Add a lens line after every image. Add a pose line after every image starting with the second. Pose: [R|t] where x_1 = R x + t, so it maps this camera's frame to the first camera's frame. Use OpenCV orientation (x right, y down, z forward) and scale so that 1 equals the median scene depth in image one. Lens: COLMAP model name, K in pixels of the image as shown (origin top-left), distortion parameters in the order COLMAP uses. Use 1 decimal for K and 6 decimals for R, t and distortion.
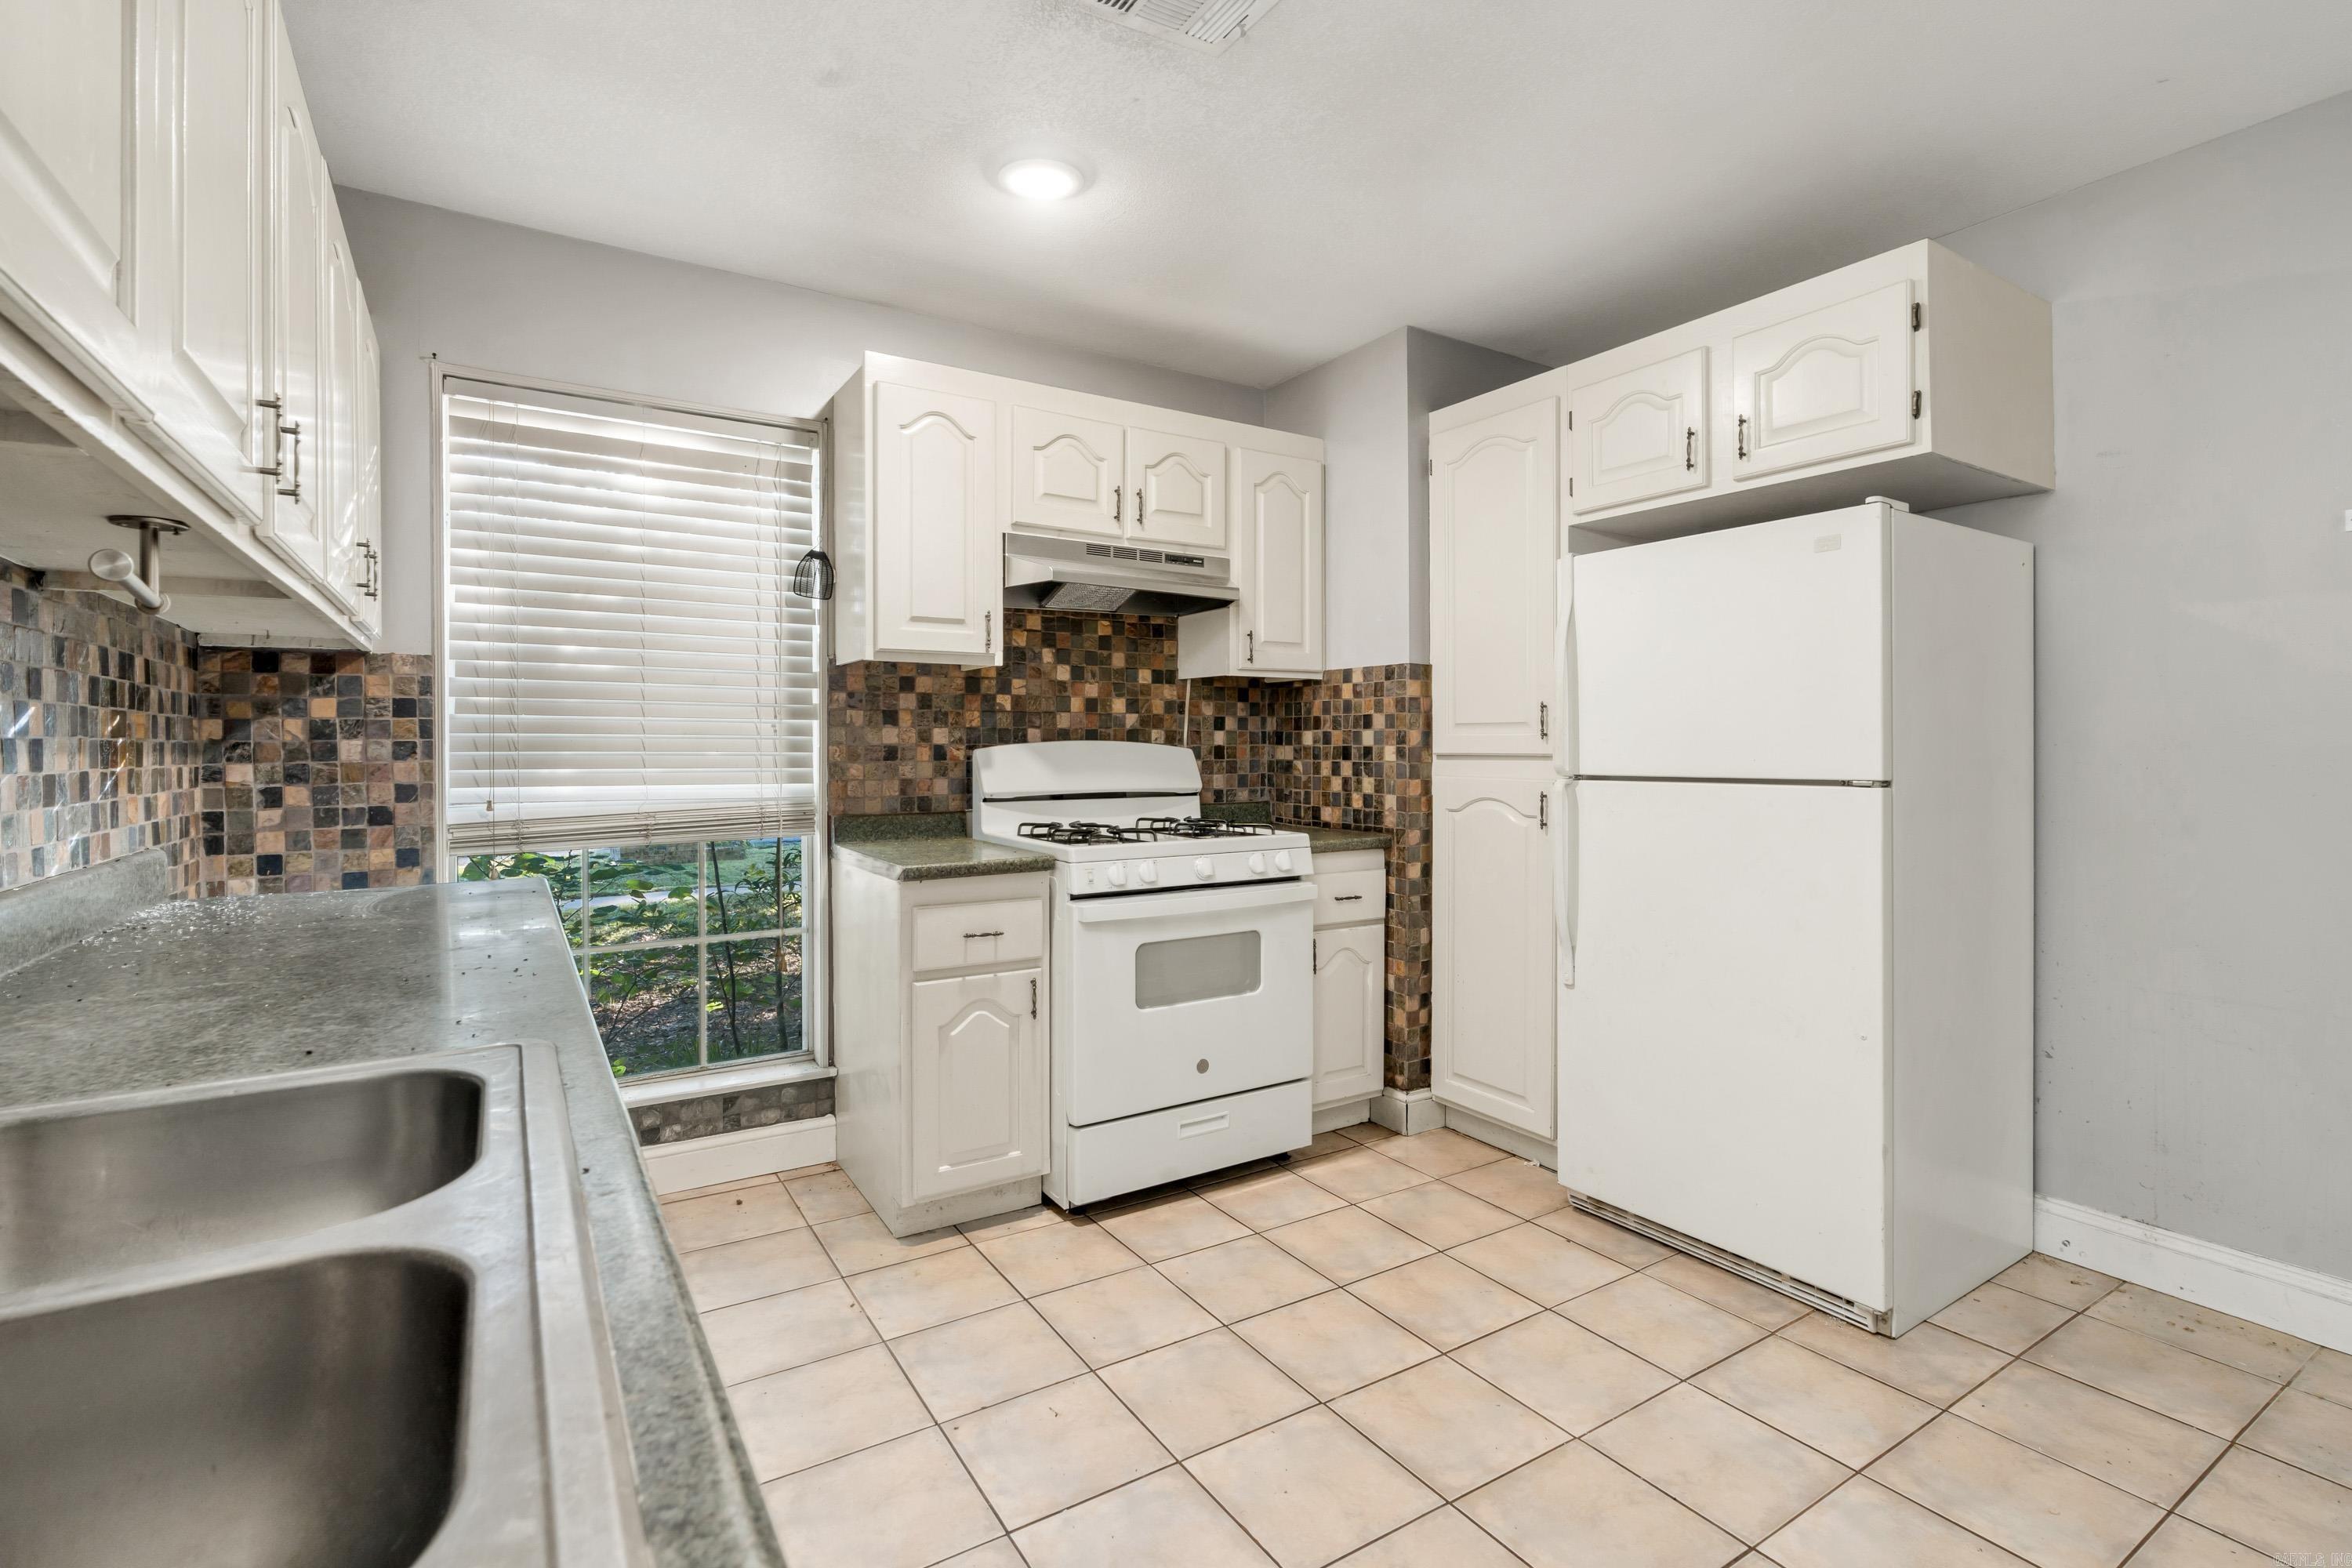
lens RADIAL K [[1095.7, 0, 1202.0], [0, 1095.7, 743.3], [0, 0, 1]] dist [-0.002650, -0.000118]
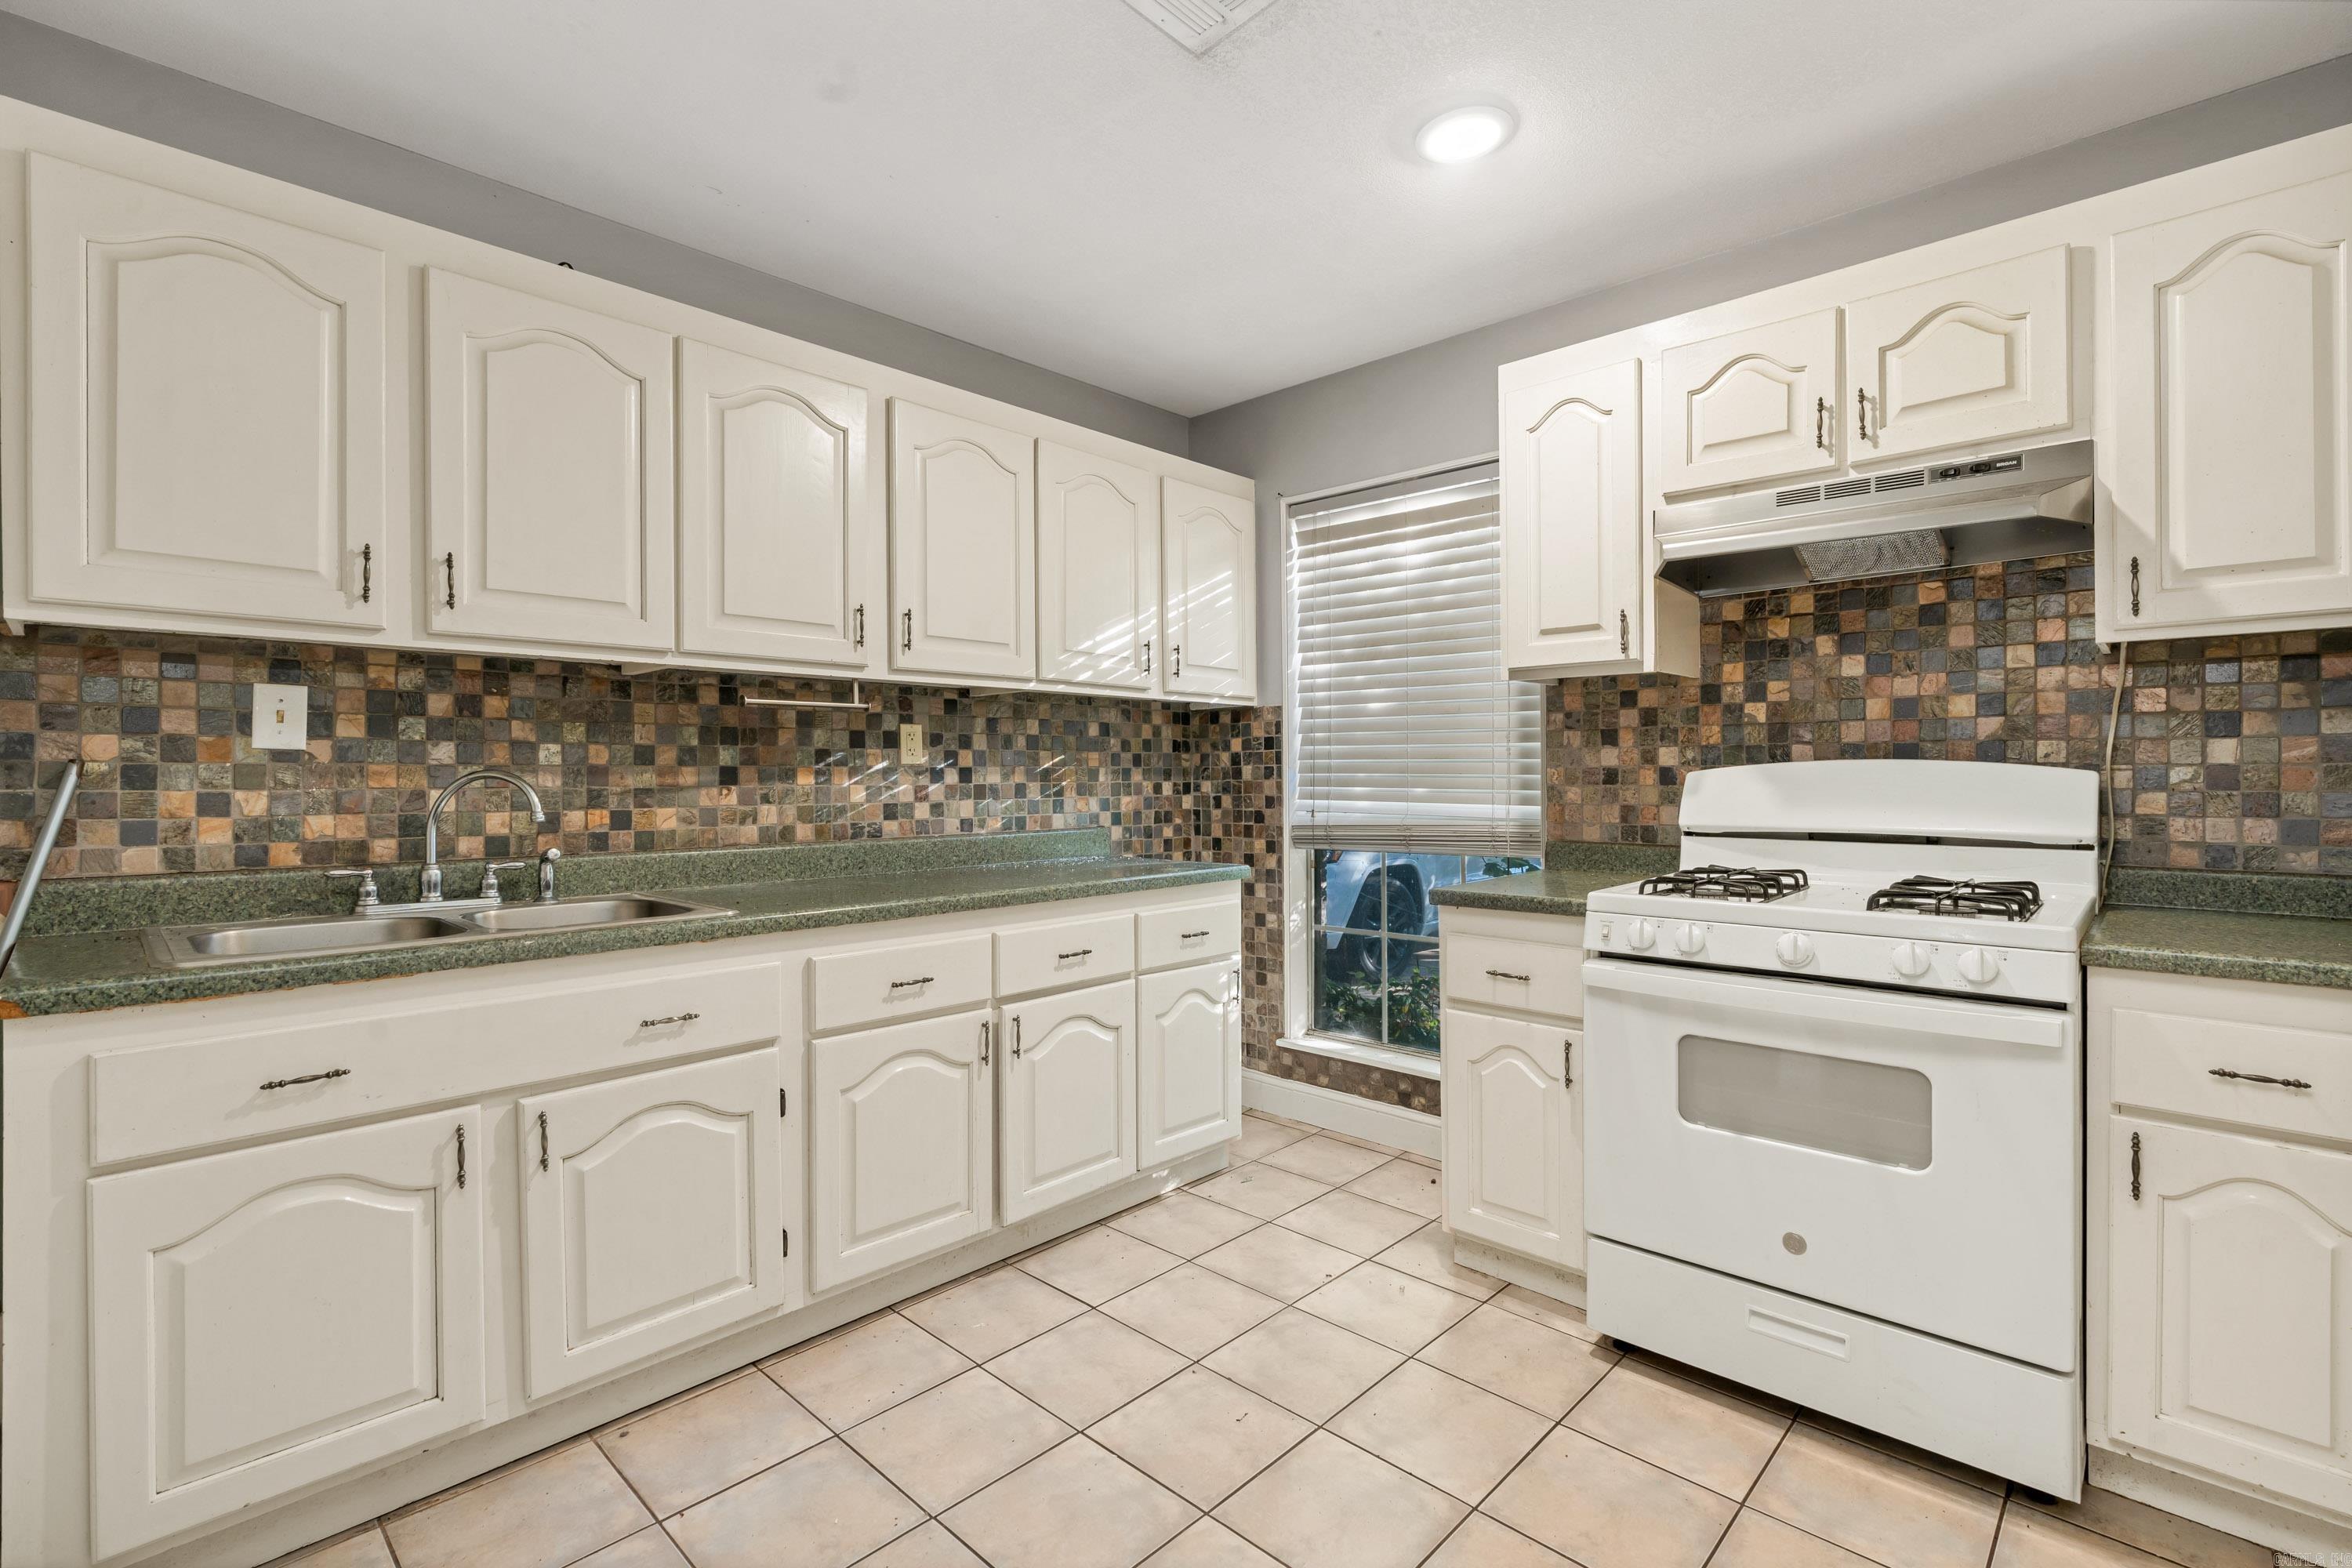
lens RADIAL K [[1071.6, 0, 1137.3], [0, 1071.6, 774.2], [0, 0, 1]] dist [-0.001569, -0.000004]
pose [[0.212652, 0.002703, -0.977124, 0.515955], [0.005458, 0.999977, 0.003954, 0.001689], [0.977113, -0.006174, 0.212632, 0.434462]]
